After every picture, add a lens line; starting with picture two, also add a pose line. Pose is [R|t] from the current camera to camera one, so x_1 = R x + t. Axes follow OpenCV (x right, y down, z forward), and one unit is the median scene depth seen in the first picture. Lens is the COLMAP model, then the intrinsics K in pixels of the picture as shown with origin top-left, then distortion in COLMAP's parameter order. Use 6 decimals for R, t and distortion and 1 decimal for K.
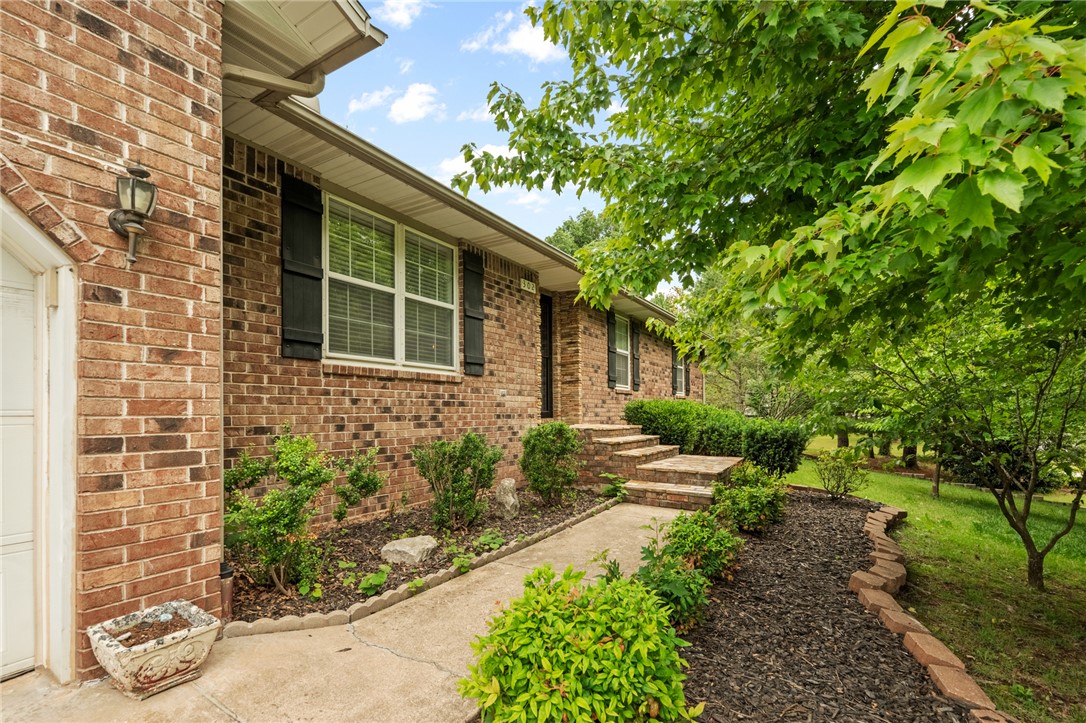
lens RADIAL K [[492.2, 0, 534.4], [0, 492.2, 404.7], [0, 0, 1]] dist [-0.007161, 0.000553]
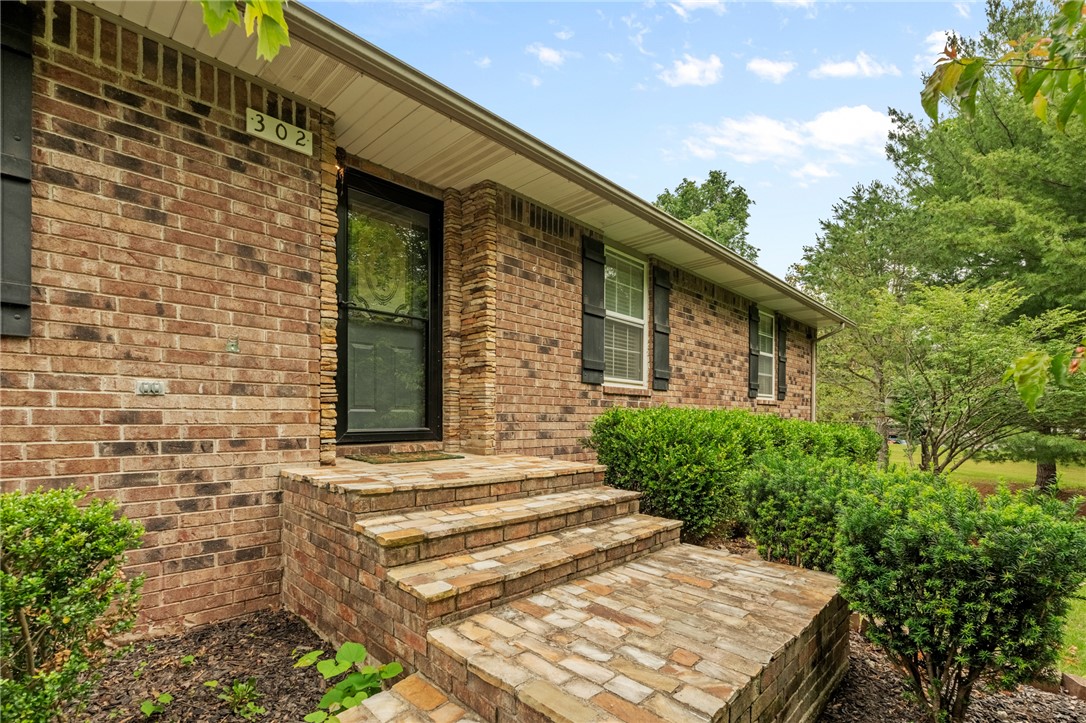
lens RADIAL K [[492.2, 0, 546.0], [0, 492.2, 412.6], [0, 0, 1]] dist [-0.007161, 0.000553]
pose [[0.977110, 0.015120, -0.212195, 0.248175], [-0.013120, 0.999855, 0.010832, -0.009381], [0.212328, -0.007800, 0.977167, 0.530677]]
